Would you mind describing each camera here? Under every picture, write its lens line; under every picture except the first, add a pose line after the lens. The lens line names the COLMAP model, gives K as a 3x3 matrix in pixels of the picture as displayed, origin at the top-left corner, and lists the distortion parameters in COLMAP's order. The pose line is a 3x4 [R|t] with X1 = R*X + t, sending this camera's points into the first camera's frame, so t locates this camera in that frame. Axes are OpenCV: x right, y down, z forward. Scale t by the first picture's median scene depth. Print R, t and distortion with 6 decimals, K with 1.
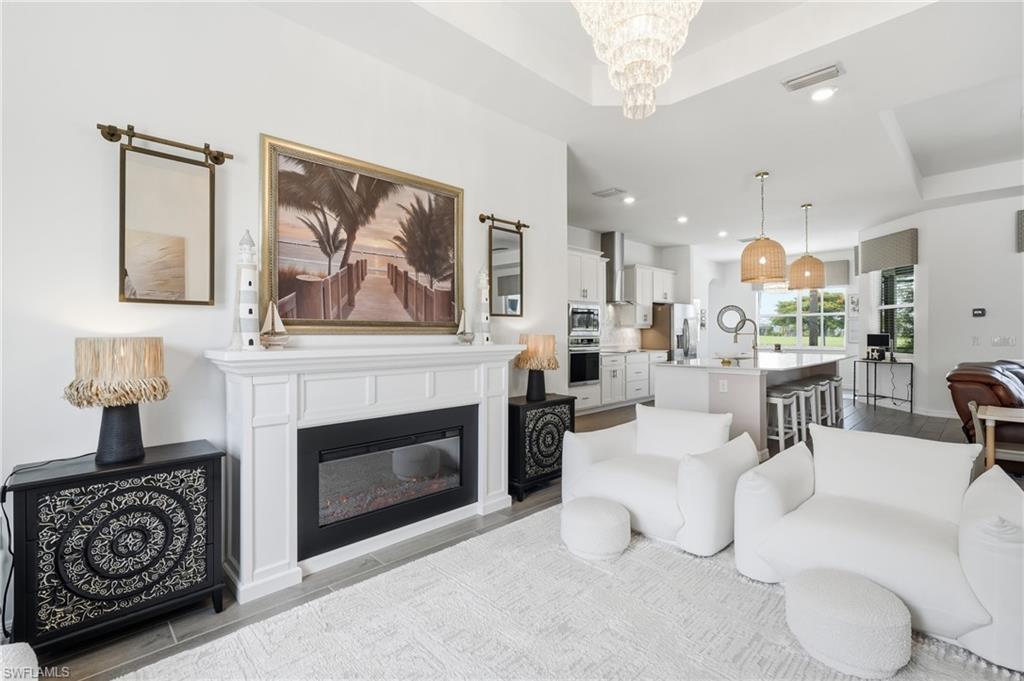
lens RADIAL K [[465.8, 0, 505.2], [0, 465.8, 335.0], [0, 0, 1]] dist [-0.008564, 0.000043]
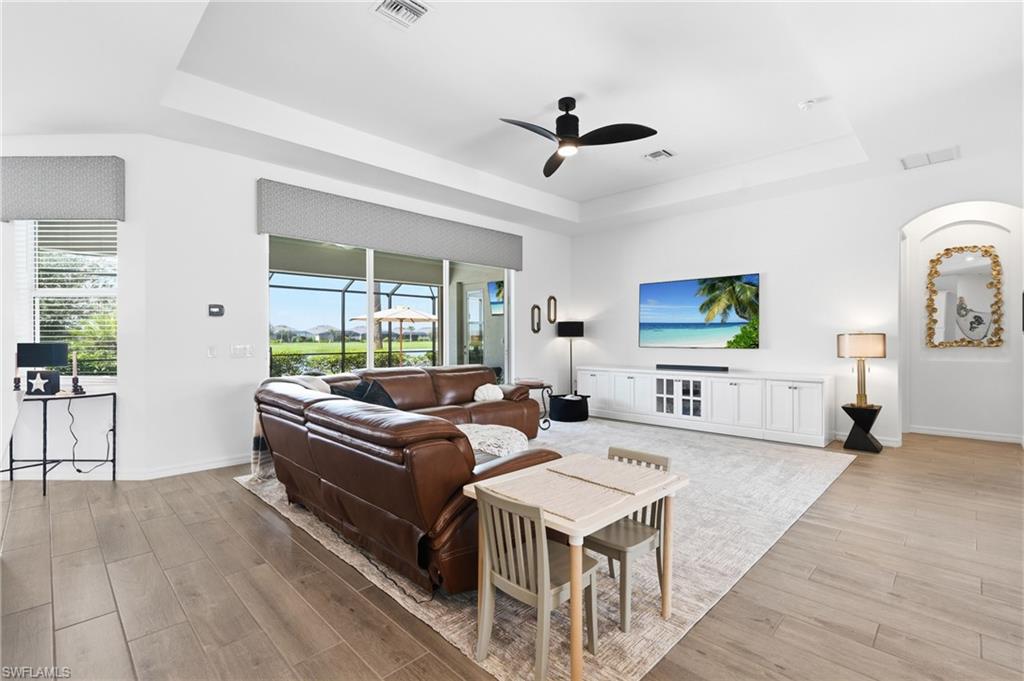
lens RADIAL K [[465.8, 0, 514.1], [0, 465.8, 340.5], [0, 0, 1]] dist [-0.008564, 0.000043]
pose [[-0.031002, -0.001805, 0.999518, 0.276493], [0.008073, 0.999965, 0.002056, -0.001473], [-0.999487, 0.008133, -0.030986, 0.493273]]
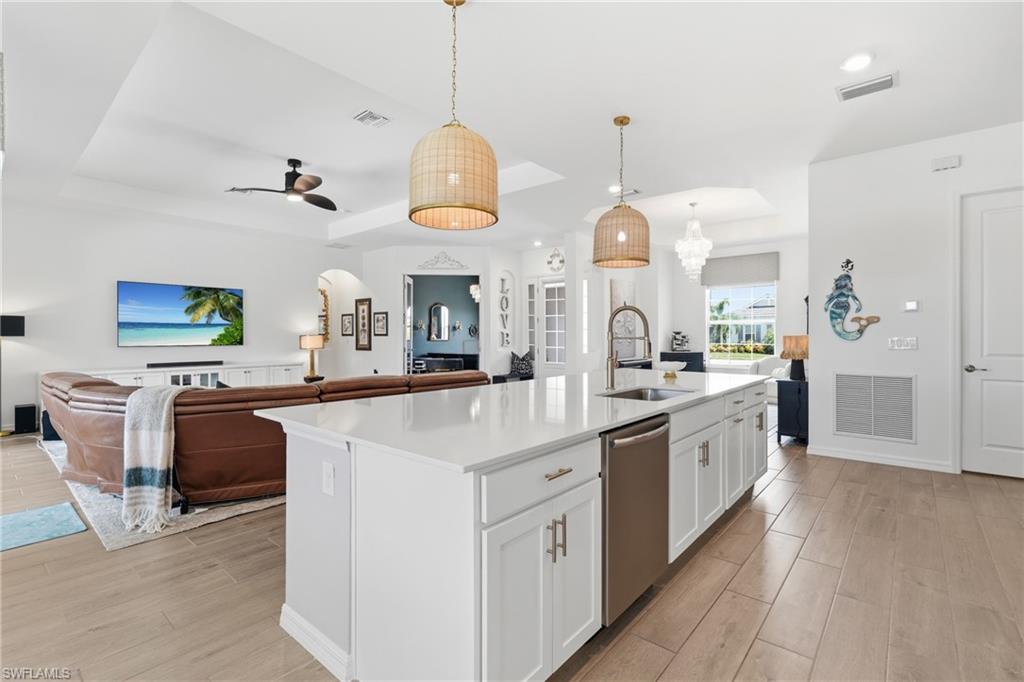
lens RADIAL K [[465.8, 0, 514.4], [0, 465.8, 339.5], [0, 0, 1]] dist [-0.008564, 0.000043]
pose [[-0.995188, 0.007246, -0.097716, 0.550273], [0.005642, 0.999845, 0.016679, -0.008817], [0.097821, 0.016047, -0.995075, 1.173260]]
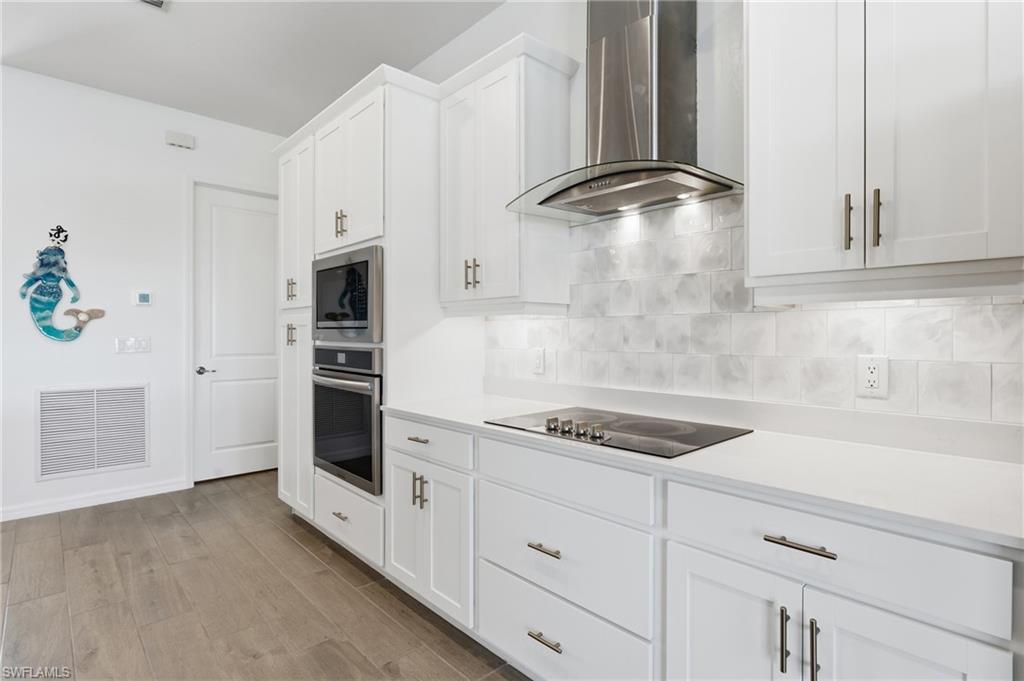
lens RADIAL K [[509.0, 0, 522.4], [0, 509.0, 331.2], [0, 0, 1]] dist [-0.005882, -0.001008]
pose [[-0.017648, -0.000018, -0.999844, 0.511387], [-0.004141, 0.999991, 0.000055, -0.006765], [0.999836, 0.004142, -0.017648, 1.042765]]
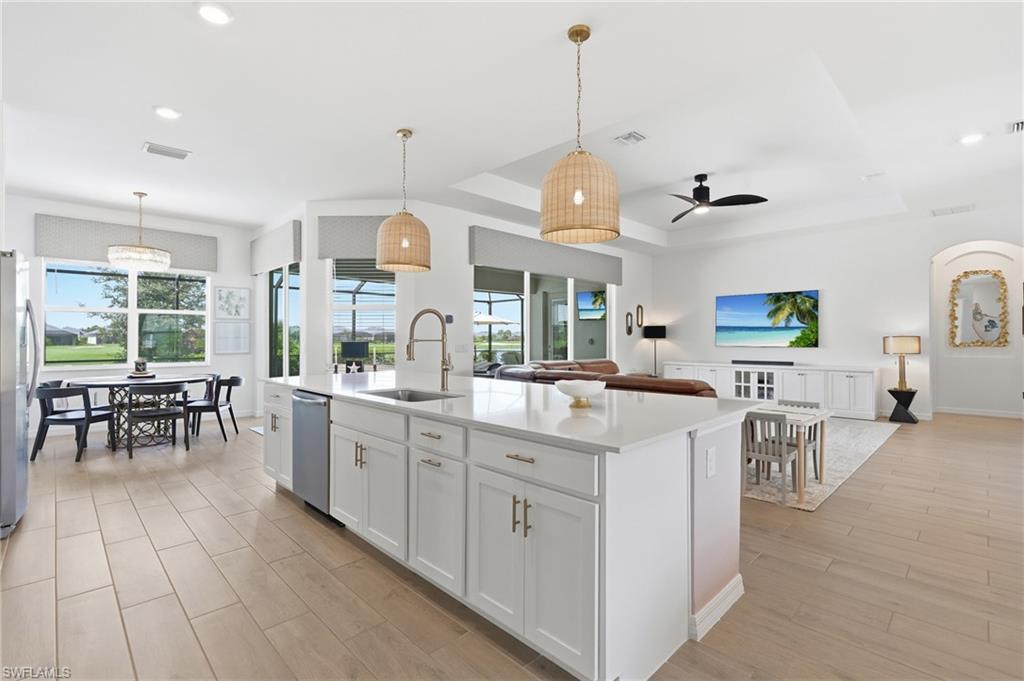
lens RADIAL K [[465.8, 0, 513.7], [0, 465.8, 336.1], [0, 0, 1]] dist [-0.008564, 0.000043]
pose [[-0.013059, 0.009881, 0.999866, 0.035042], [0.005907, 0.999934, -0.009805, -0.001458], [-0.999897, 0.005778, -0.013116, 0.741512]]
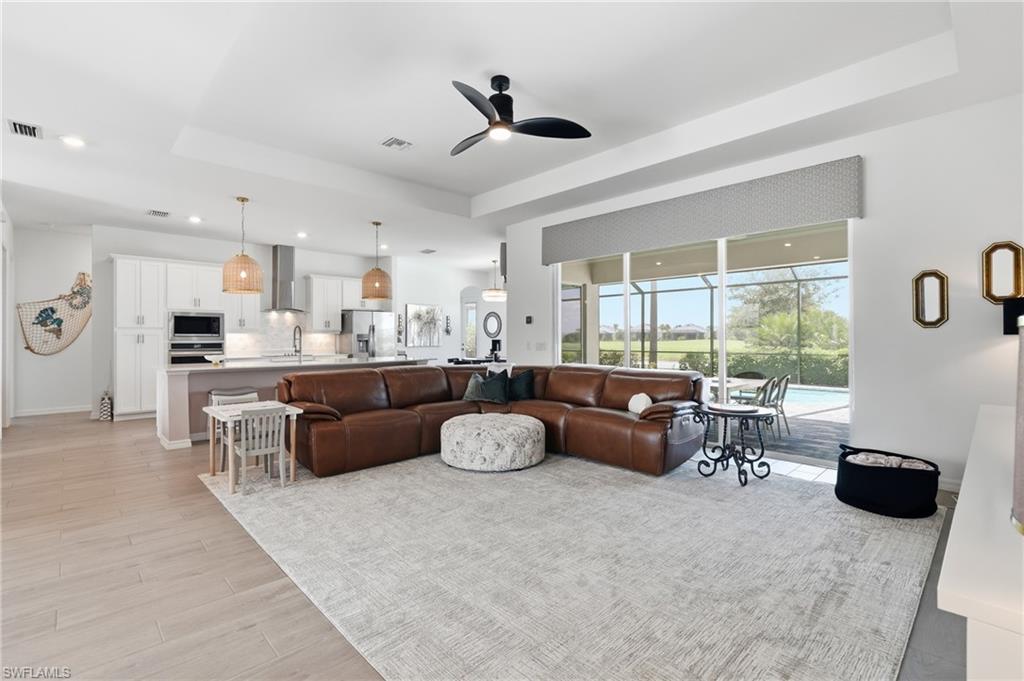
lens RADIAL K [[465.8, 0, 510.3], [0, 465.8, 339.7], [0, 0, 1]] dist [-0.008564, 0.000043]
pose [[0.999995, 0.000442, -0.003097, 0.839859], [-0.000440, 1.000000, 0.000626, -0.001771], [0.003097, -0.000624, 0.999995, -0.094126]]
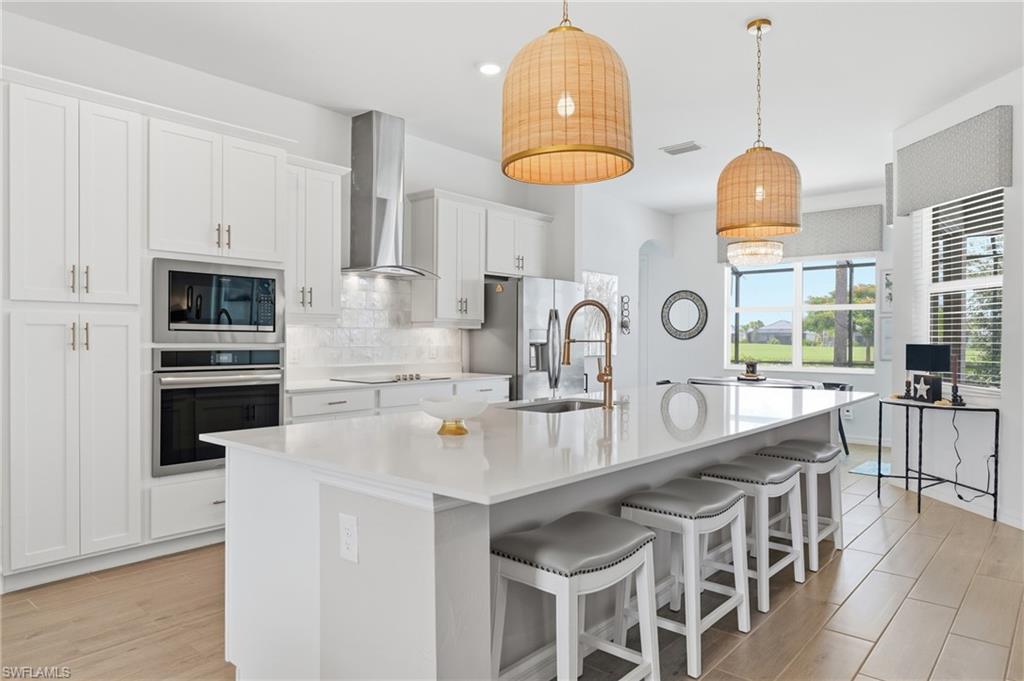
lens RADIAL K [[649.9, 0, 504.0], [0, 649.9, 344.7], [0, 0, 1]] dist [-0.009243, 0.002729]
pose [[0.996515, 0.006645, 0.083147, 0.331116], [-0.007039, 0.999965, 0.004449, -0.001228], [-0.083115, -0.005018, 0.996527, 0.392978]]
